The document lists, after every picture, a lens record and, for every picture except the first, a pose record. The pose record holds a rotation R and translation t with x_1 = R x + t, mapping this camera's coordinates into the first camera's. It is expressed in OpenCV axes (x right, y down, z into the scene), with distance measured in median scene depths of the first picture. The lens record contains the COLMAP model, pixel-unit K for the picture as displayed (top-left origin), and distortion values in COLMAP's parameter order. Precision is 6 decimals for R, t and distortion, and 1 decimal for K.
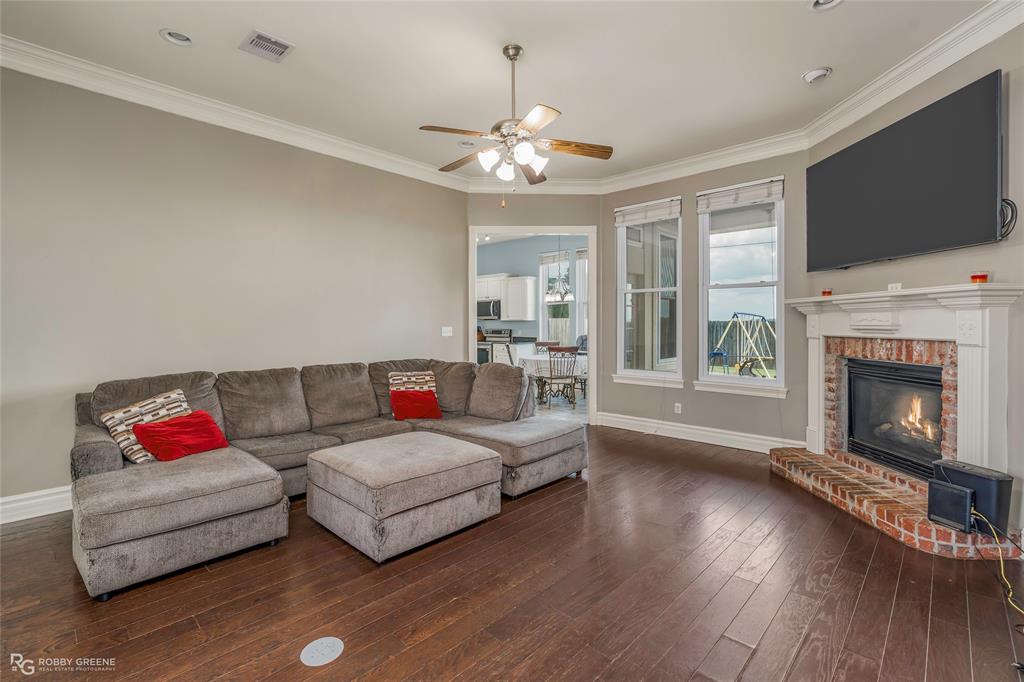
lens RADIAL K [[464.7, 0, 512.8], [0, 464.7, 332.6], [0, 0, 1]] dist [-0.013335, 0.000379]
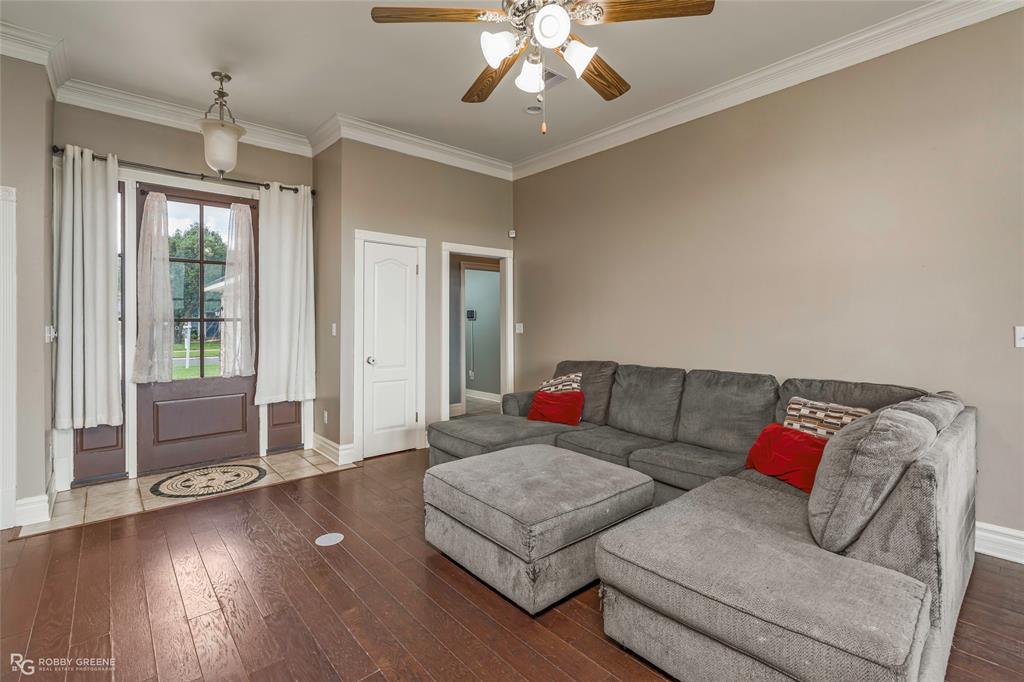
lens RADIAL K [[464.7, 0, 530.2], [0, 464.7, 325.7], [0, 0, 1]] dist [-0.013335, 0.000379]
pose [[-0.072834, 0.009778, -0.997296, 0.487926], [-0.017551, 0.999785, 0.011084, -0.016510], [0.997190, 0.018311, -0.072647, 0.817652]]
